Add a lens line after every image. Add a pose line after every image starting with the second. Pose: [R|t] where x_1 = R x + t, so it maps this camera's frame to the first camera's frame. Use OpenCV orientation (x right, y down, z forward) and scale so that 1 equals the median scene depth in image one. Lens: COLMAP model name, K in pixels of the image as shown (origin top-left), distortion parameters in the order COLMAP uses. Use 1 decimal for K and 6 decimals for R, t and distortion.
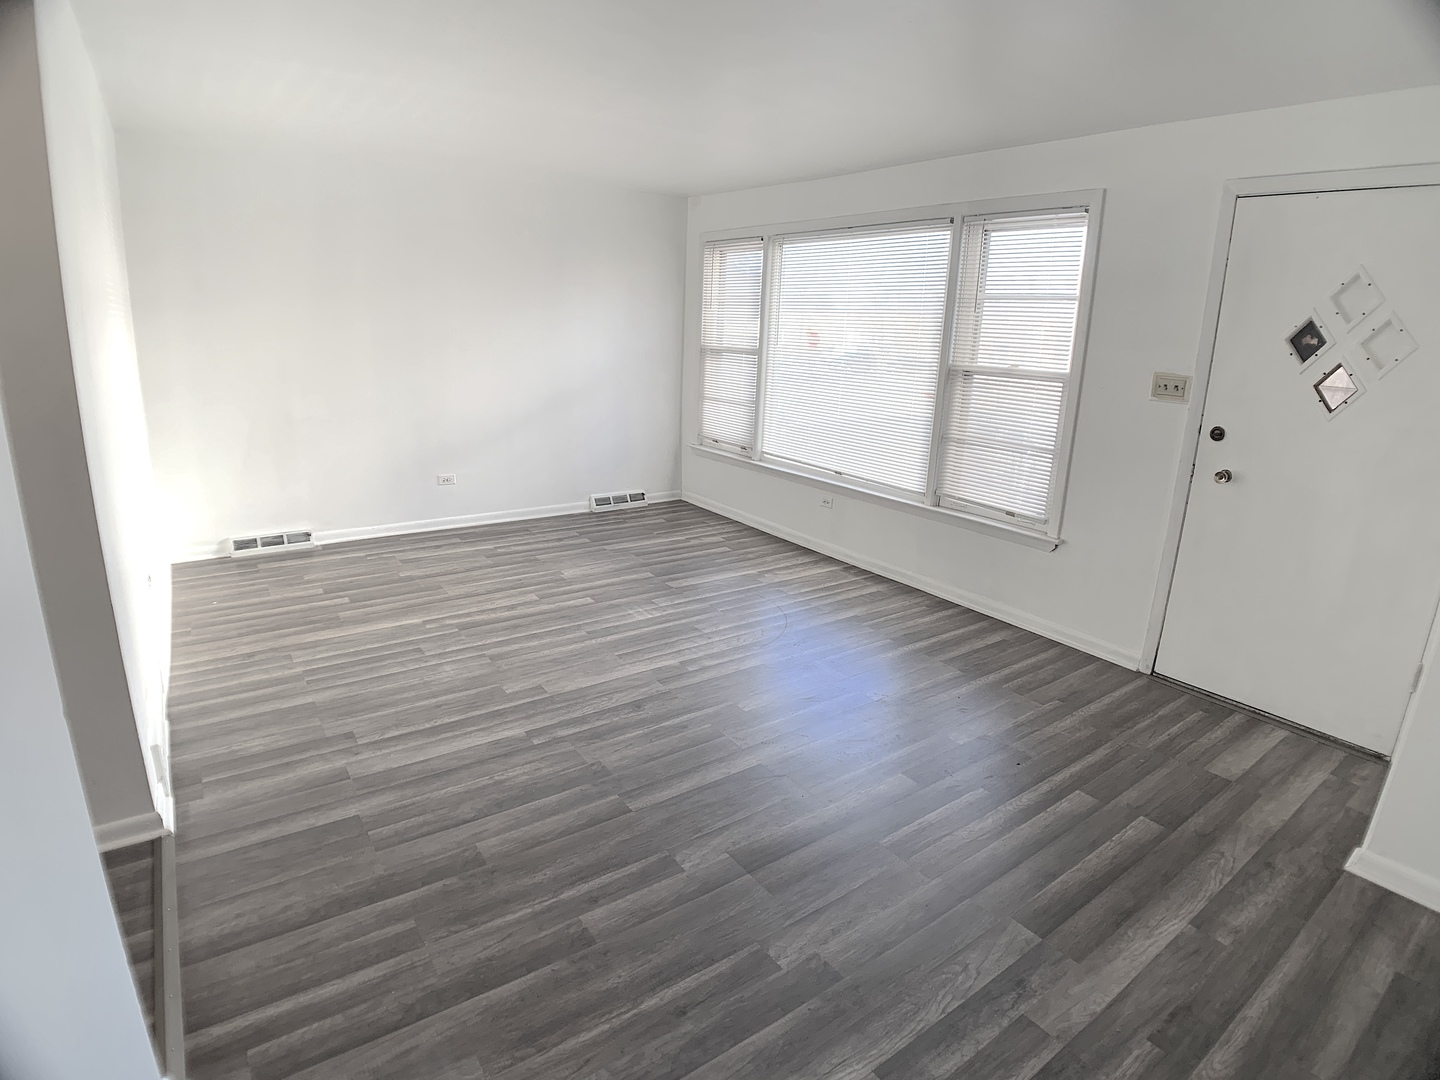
lens RADIAL K [[755.6, 0, 718.6], [0, 755.6, 531.3], [0, 0, 1]] dist [-0.079687, 0.004117]
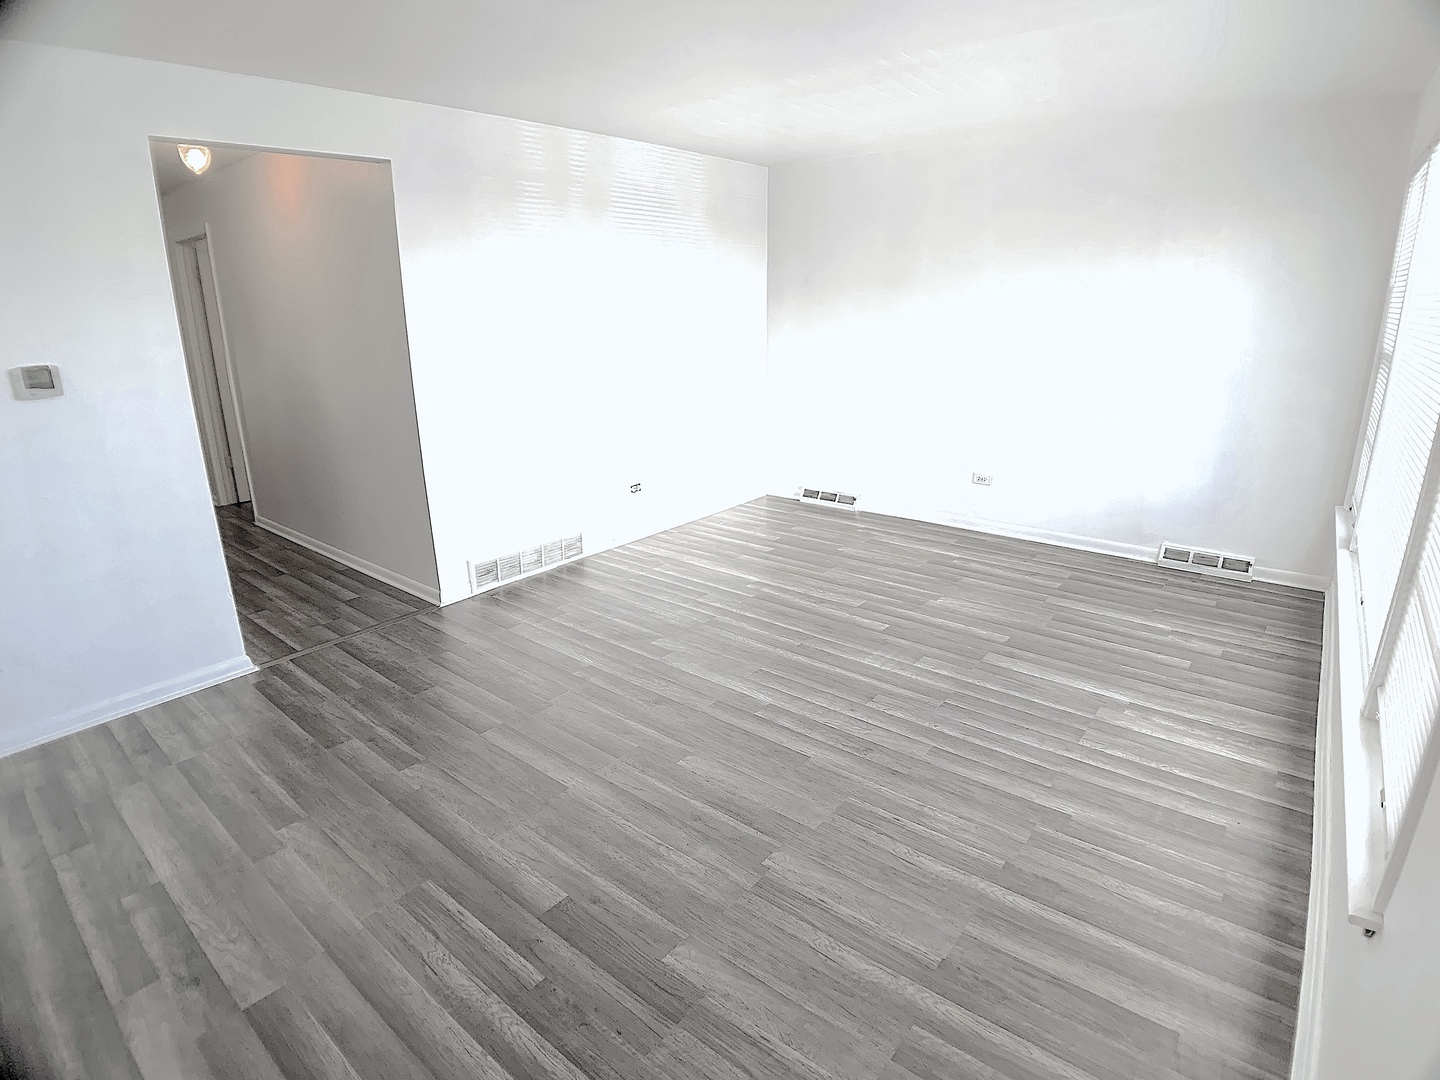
lens RADIAL K [[755.6, 0, 718.6], [0, 755.6, 531.3], [0, 0, 1]] dist [-0.079687, 0.004117]
pose [[0.259478, 0.241548, -0.935054, 0.588300], [-0.229523, 0.955899, 0.183240, -0.136136], [0.938078, 0.167070, 0.303475, 0.553991]]
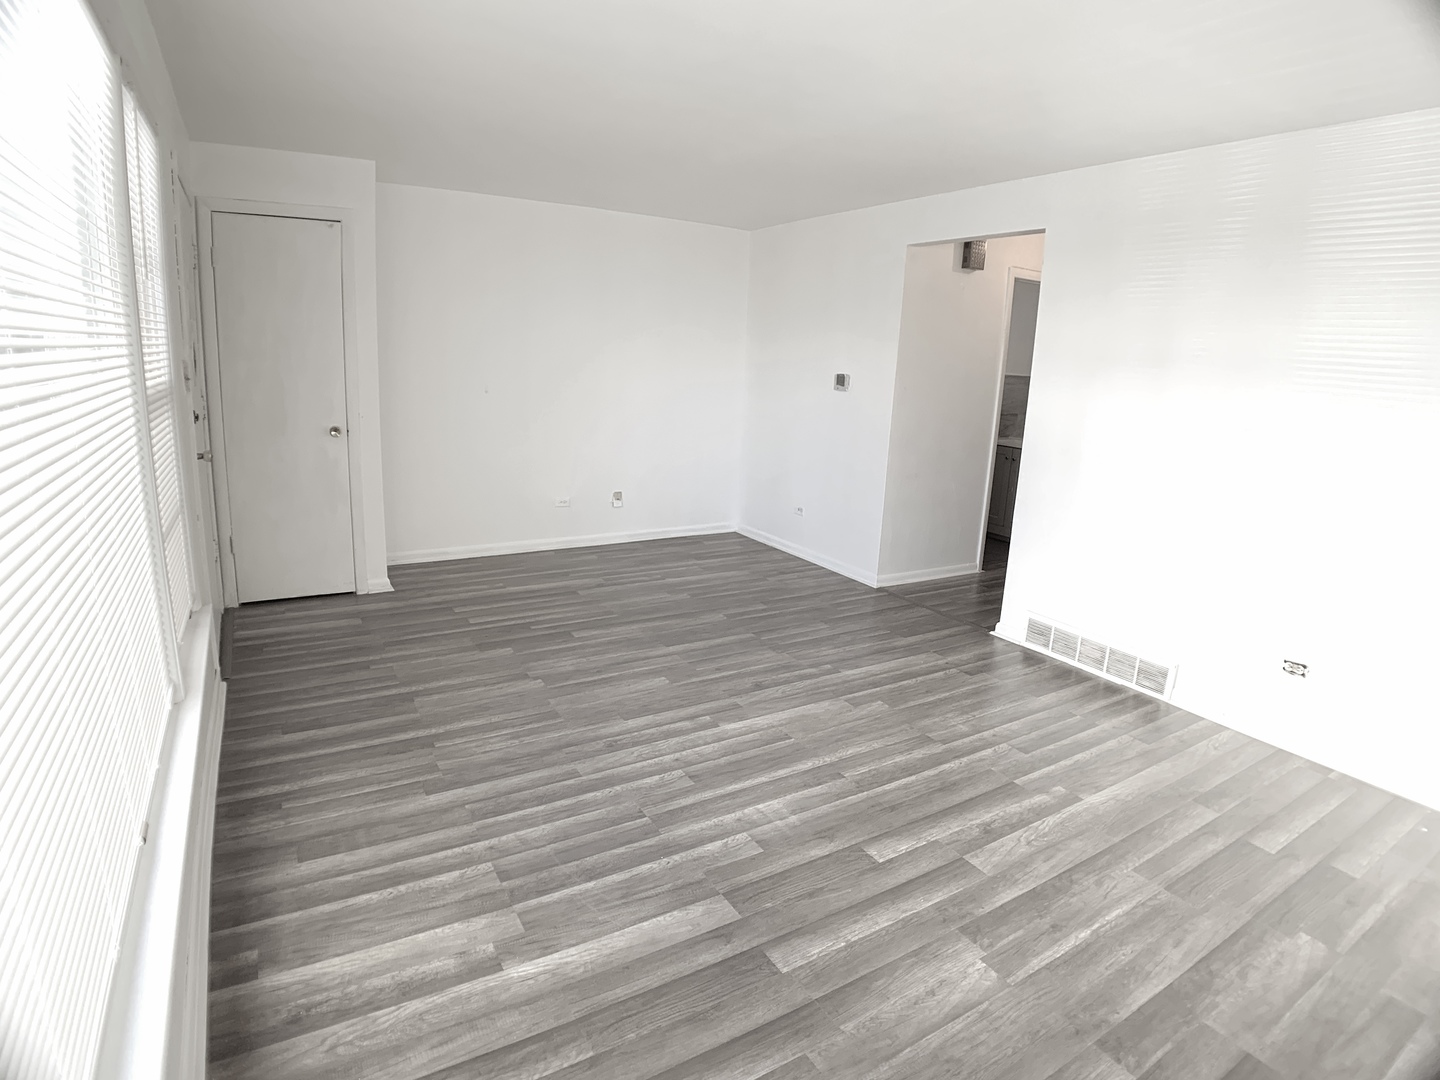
lens RADIAL K [[759.2, 0, 718.4], [0, 759.2, 521.9], [0, 0, 1]] dist [-0.096480, 0.017230]
pose [[-0.993919, -0.094626, 0.056308, -0.066933], [-0.058070, 0.884924, 0.462101, -0.383831], [-0.093555, 0.456021, -0.885038, 1.430042]]
